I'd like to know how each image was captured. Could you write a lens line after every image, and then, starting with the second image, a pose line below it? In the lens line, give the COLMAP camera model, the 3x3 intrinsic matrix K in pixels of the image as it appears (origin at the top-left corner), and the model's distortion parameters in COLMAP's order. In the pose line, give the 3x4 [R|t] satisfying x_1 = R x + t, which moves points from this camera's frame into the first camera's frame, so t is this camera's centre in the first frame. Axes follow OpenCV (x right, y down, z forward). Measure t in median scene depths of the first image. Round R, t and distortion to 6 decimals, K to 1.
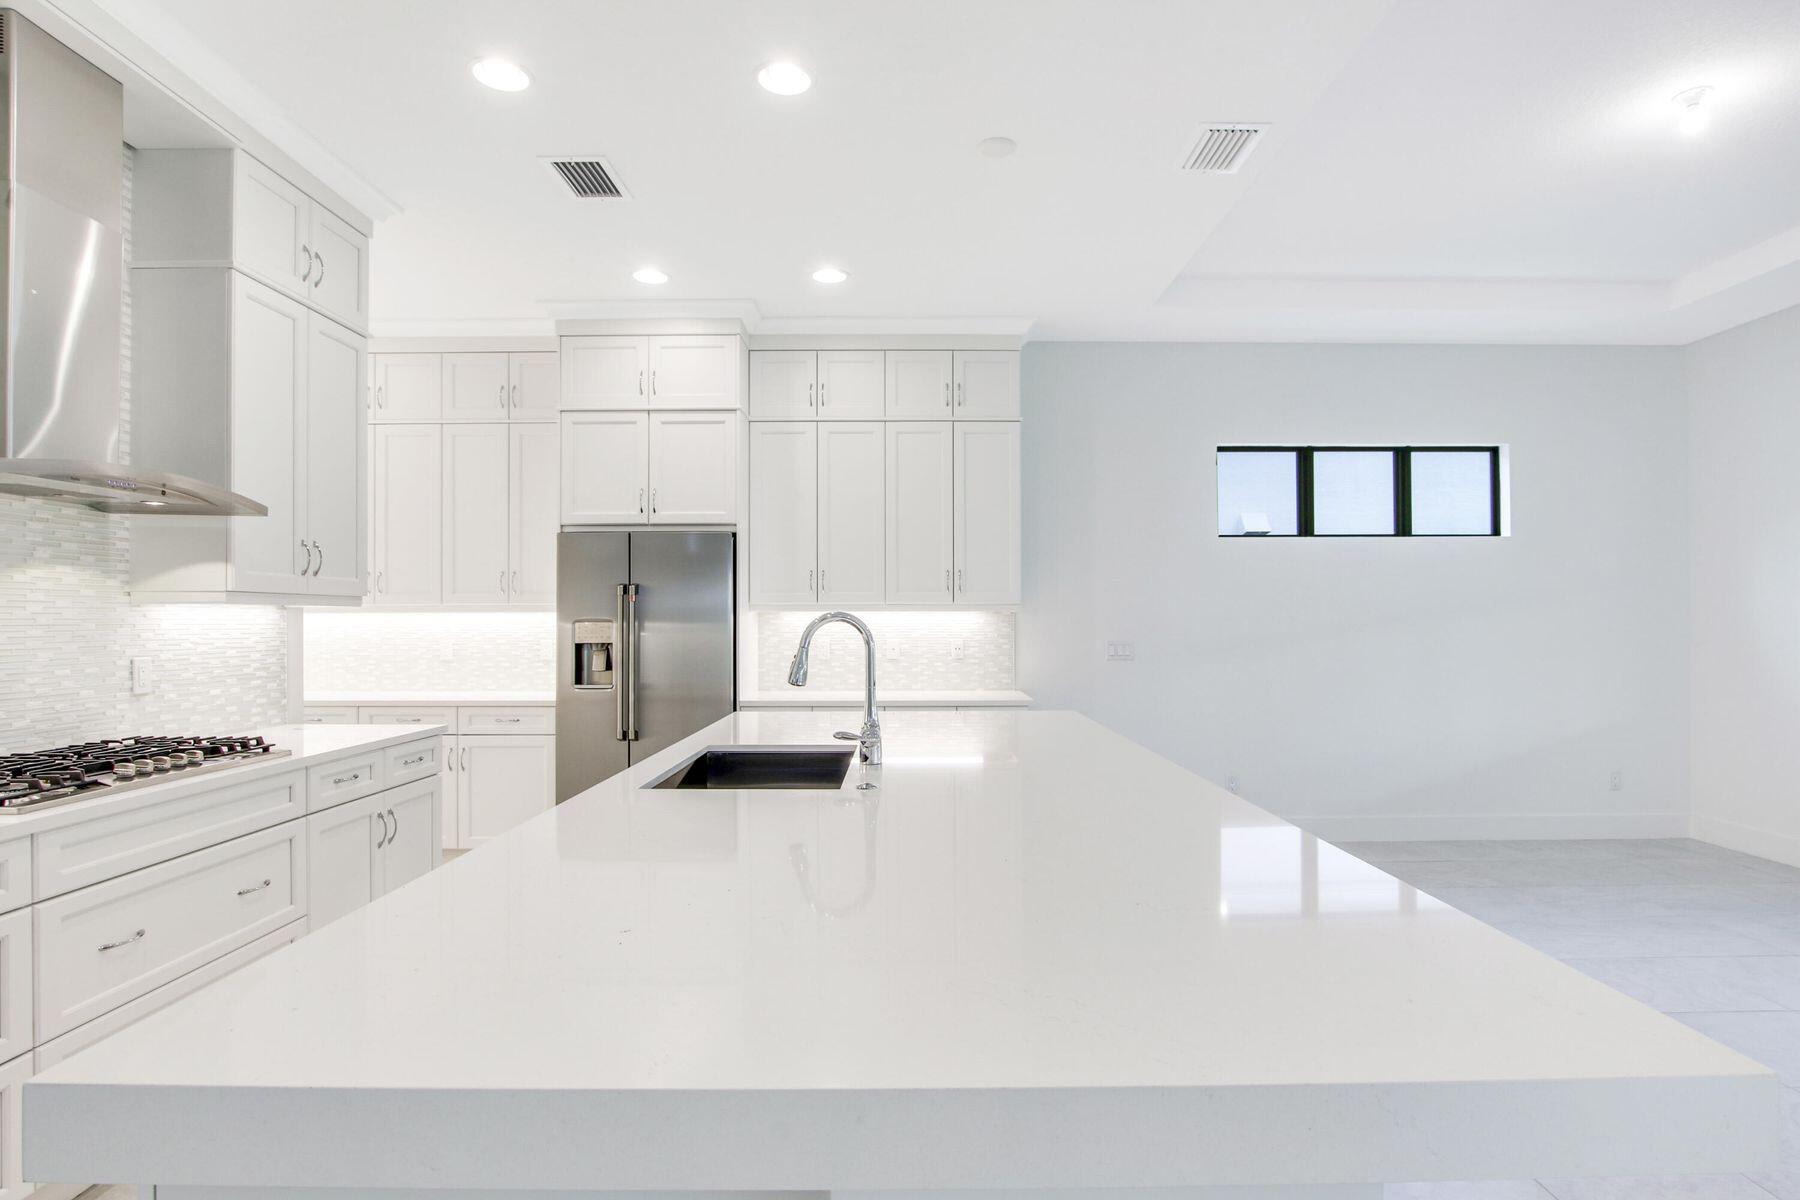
lens RADIAL K [[941.9, 0, 909.8], [0, 941.9, 614.2], [0, 0, 1]] dist [-0.030353, 0.006914]
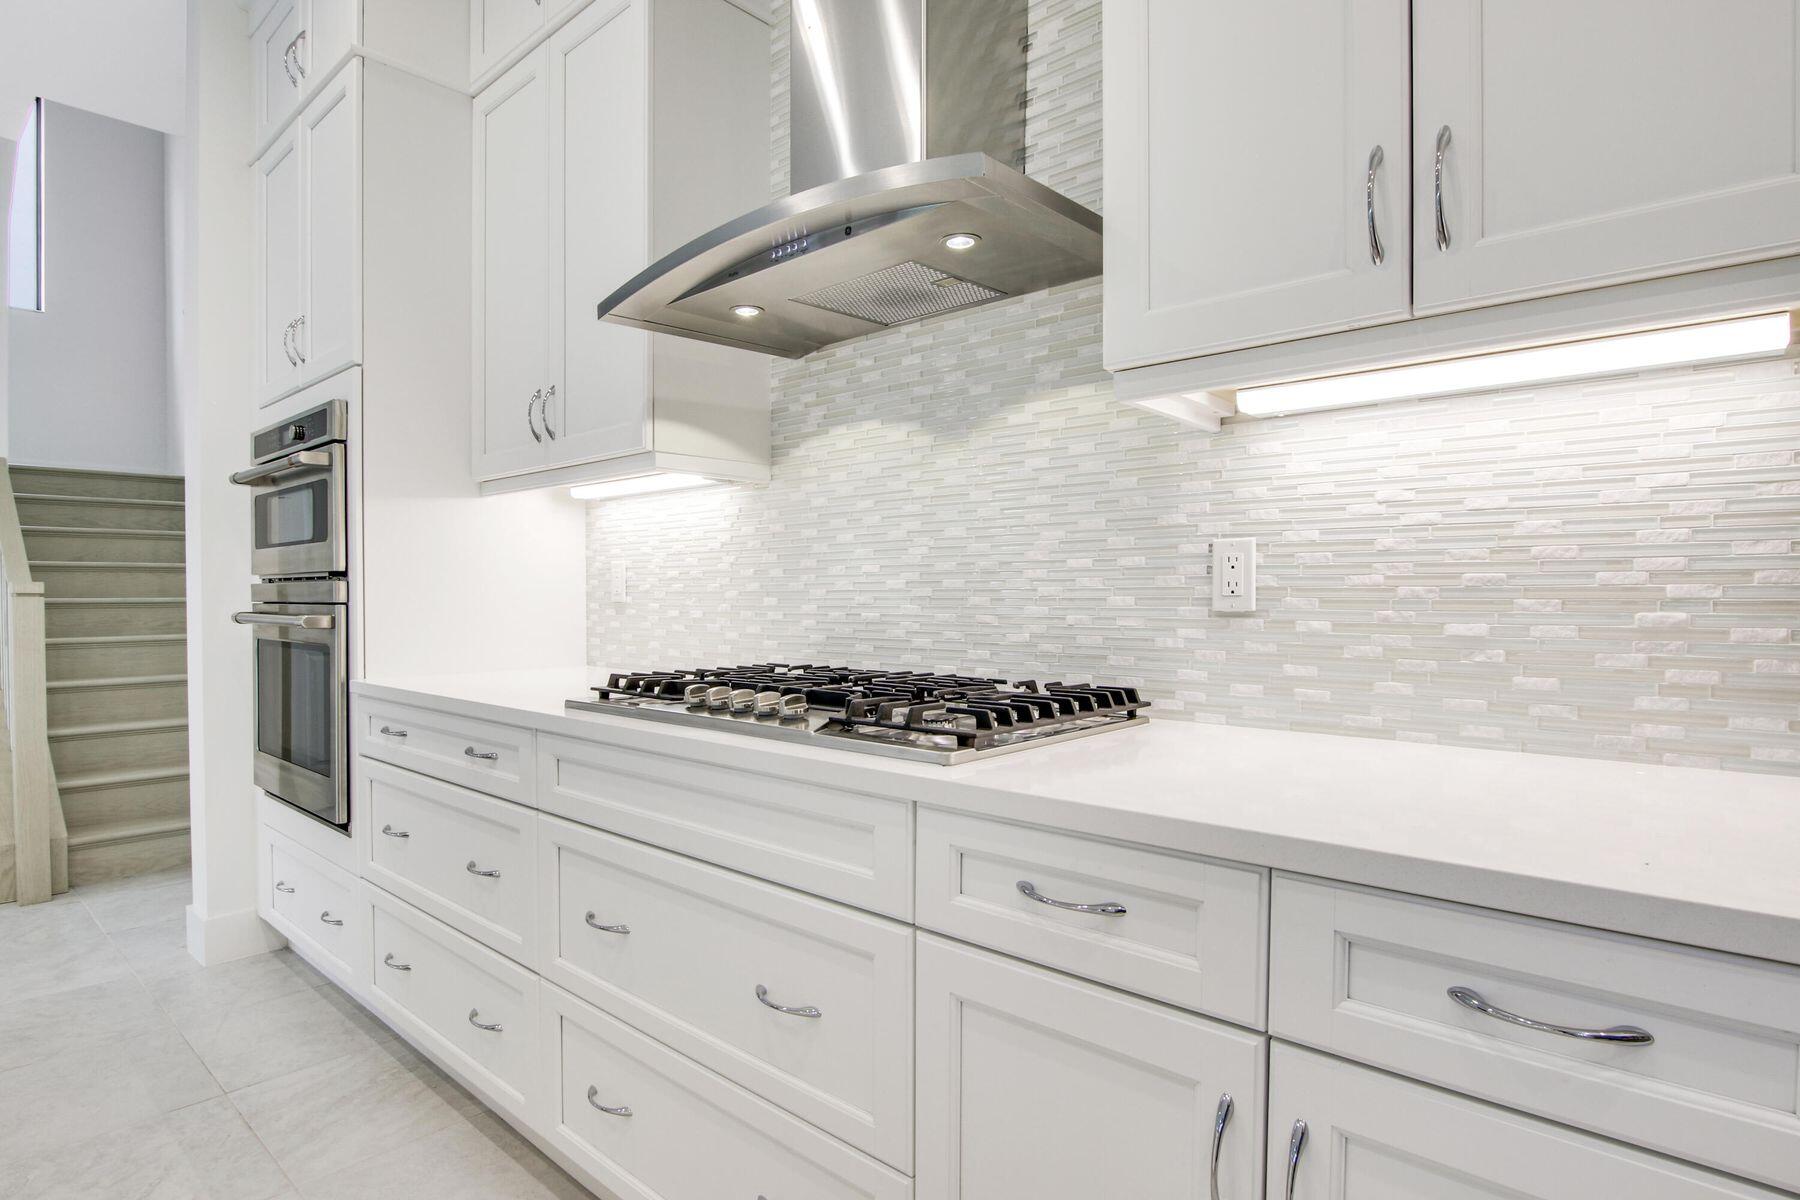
lens RADIAL K [[941.9, 0, 929.5], [0, 941.9, 620.2], [0, 0, 1]] dist [-0.030353, 0.006914]
pose [[-0.660389, 0.022413, -0.750589, -0.214707], [0.007354, 0.999700, 0.023380, 0.047270], [0.750888, 0.009920, -0.660355, 0.737022]]
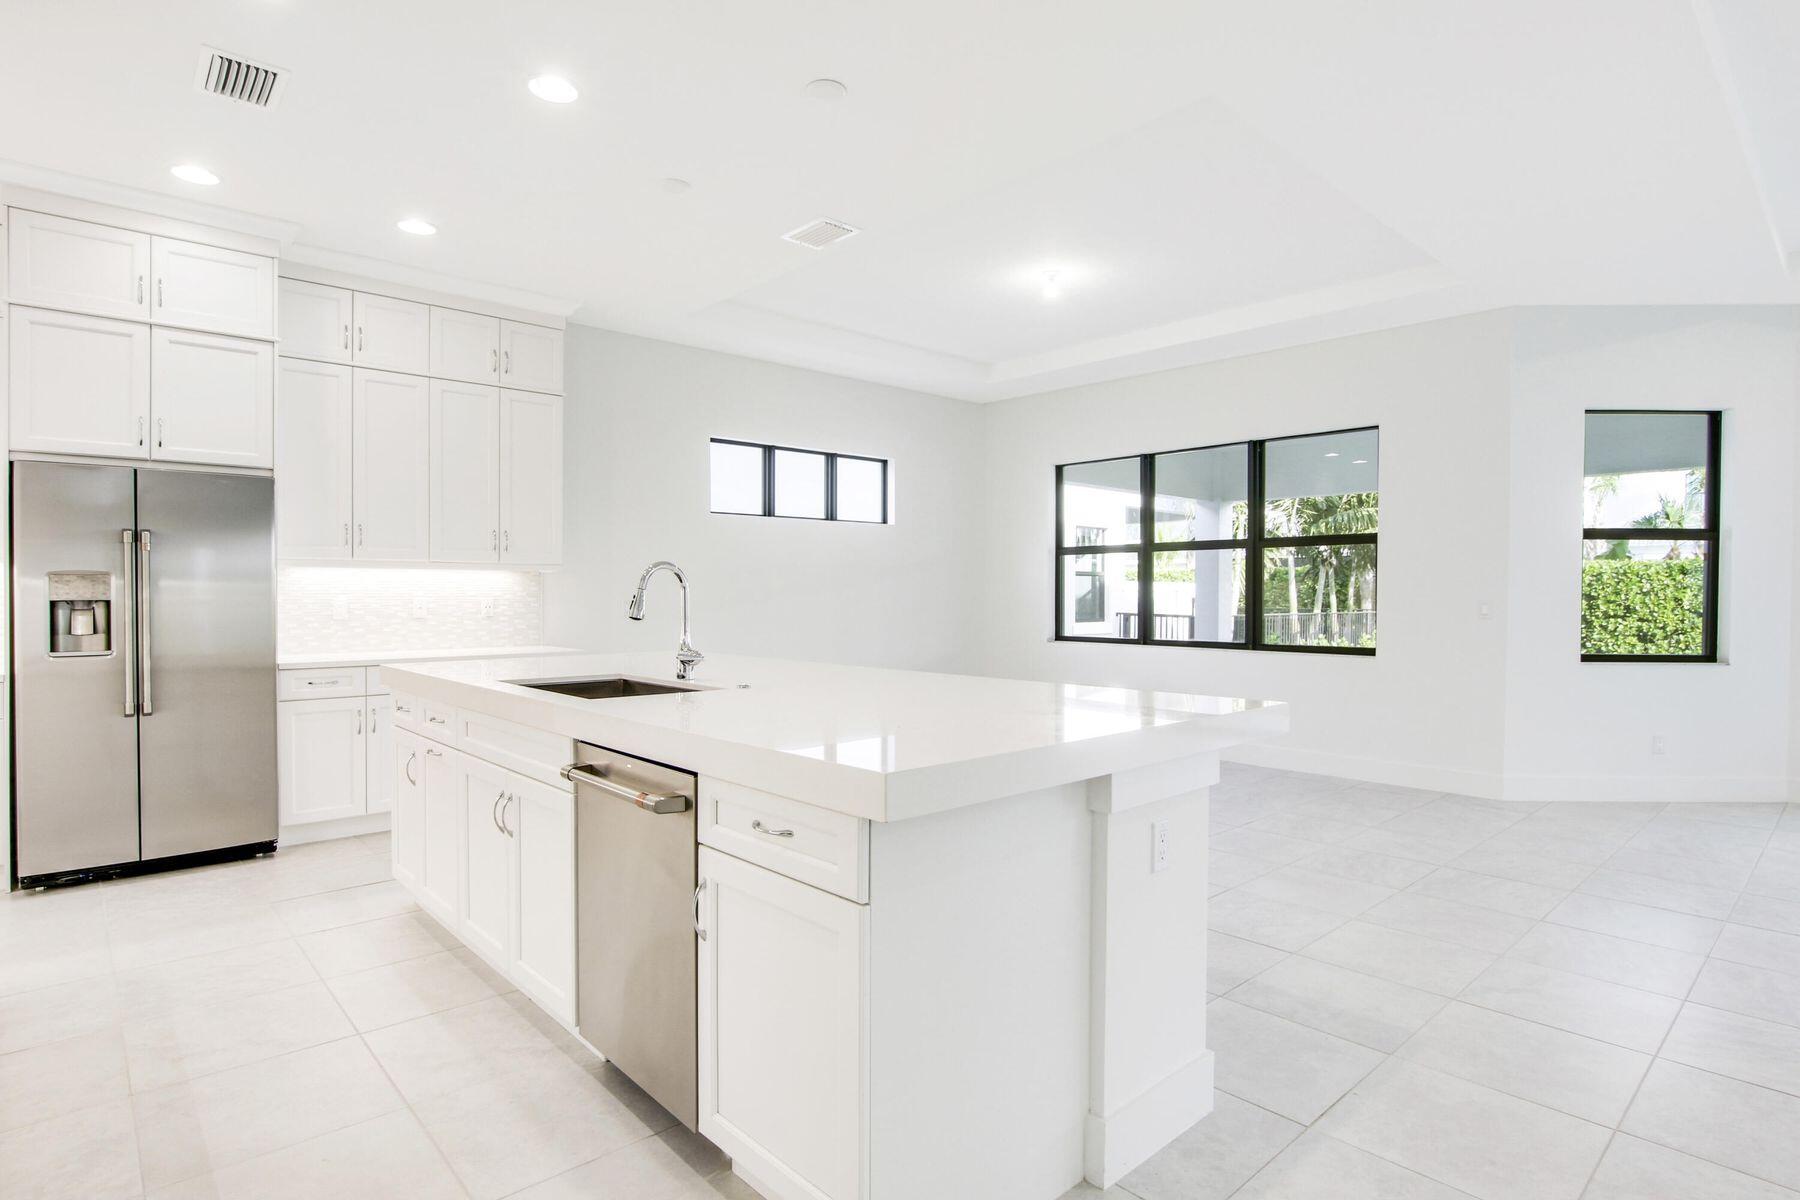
lens RADIAL K [[941.9, 0, 917.7], [0, 941.9, 616.5], [0, 0, 1]] dist [-0.030353, 0.006914]
pose [[0.736322, -0.012884, 0.676508, -0.341904], [-0.009500, 0.999523, 0.029376, 0.014340], [-0.676564, -0.028057, 0.735849, -0.083436]]
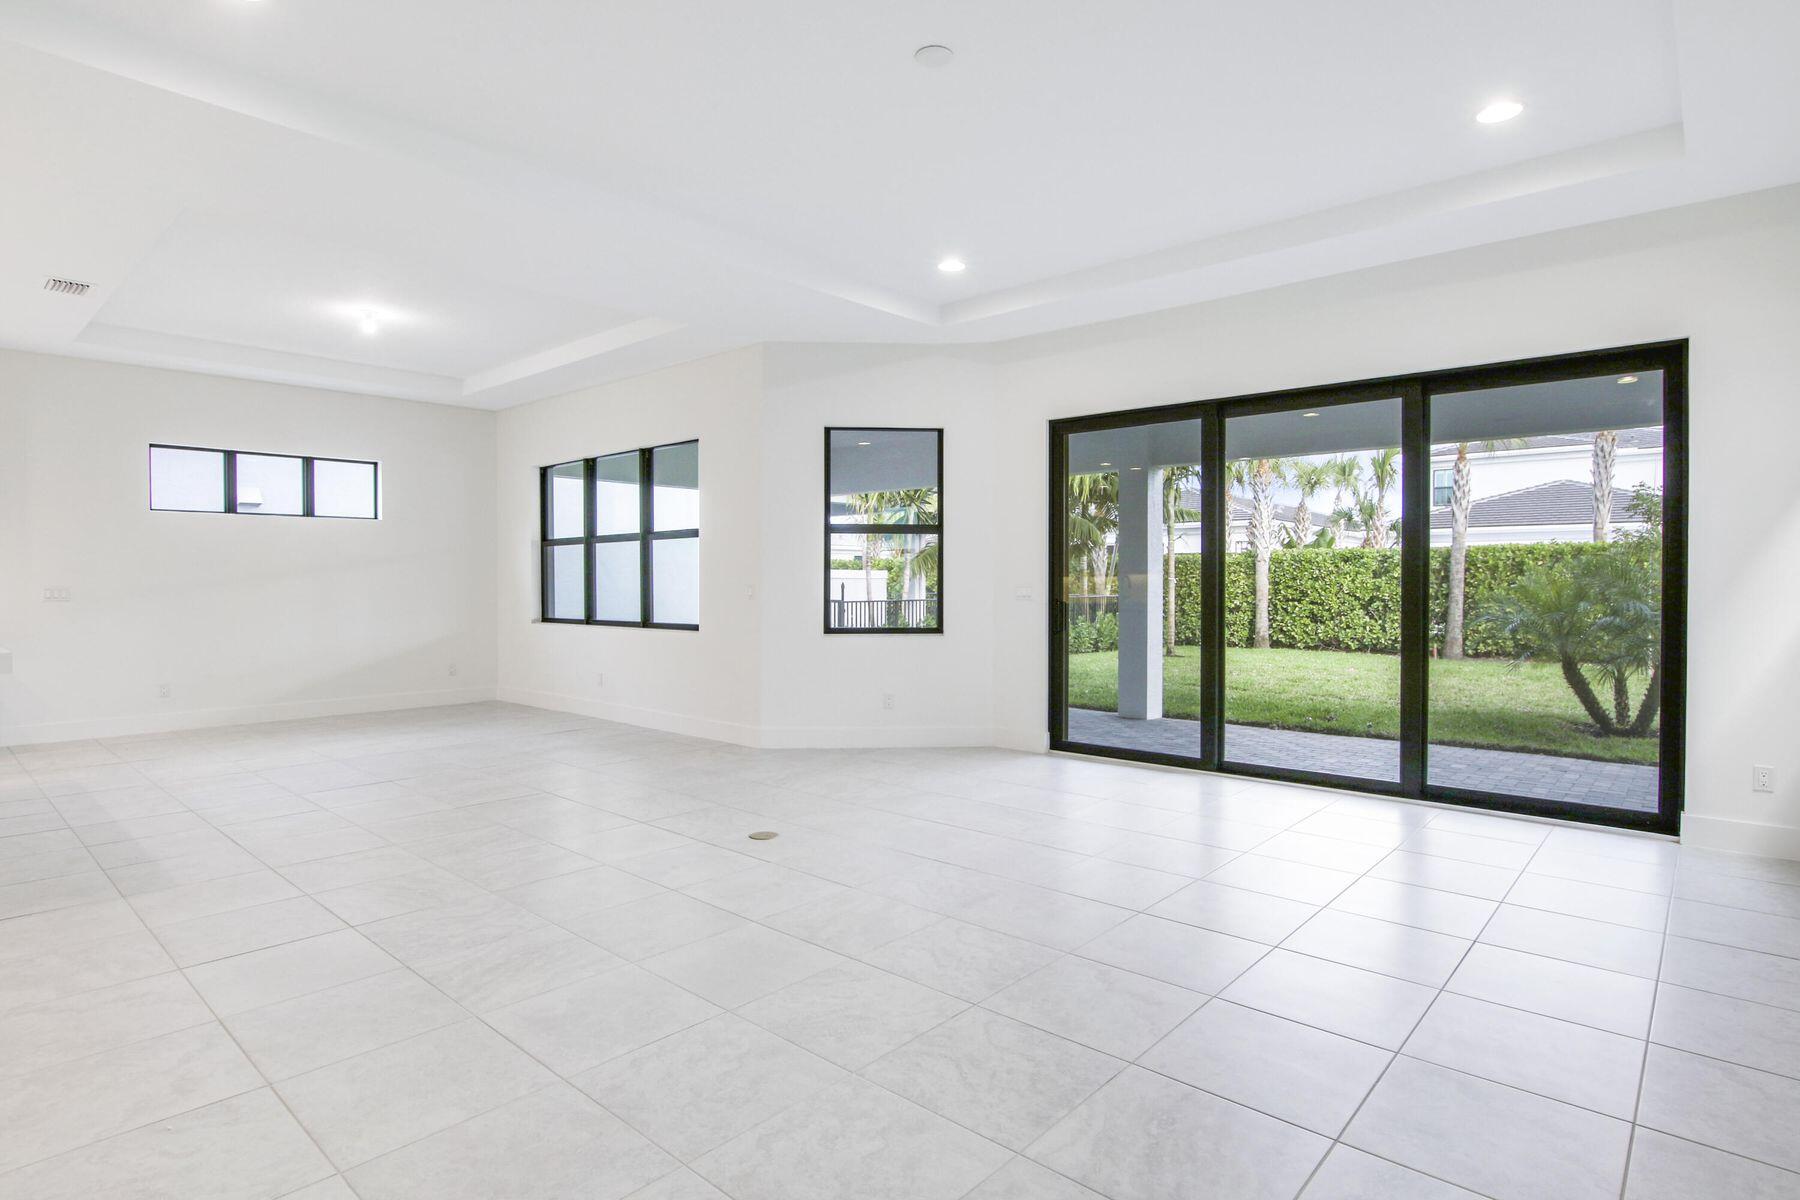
lens RADIAL K [[941.9, 0, 907.4], [0, 941.9, 594.3], [0, 0, 1]] dist [-0.030353, 0.006914]
pose [[0.667629, -0.008440, 0.744446, 0.070337], [-0.006361, 0.999835, 0.017040, 0.011823], [-0.744467, -0.016112, 0.667465, -0.847693]]
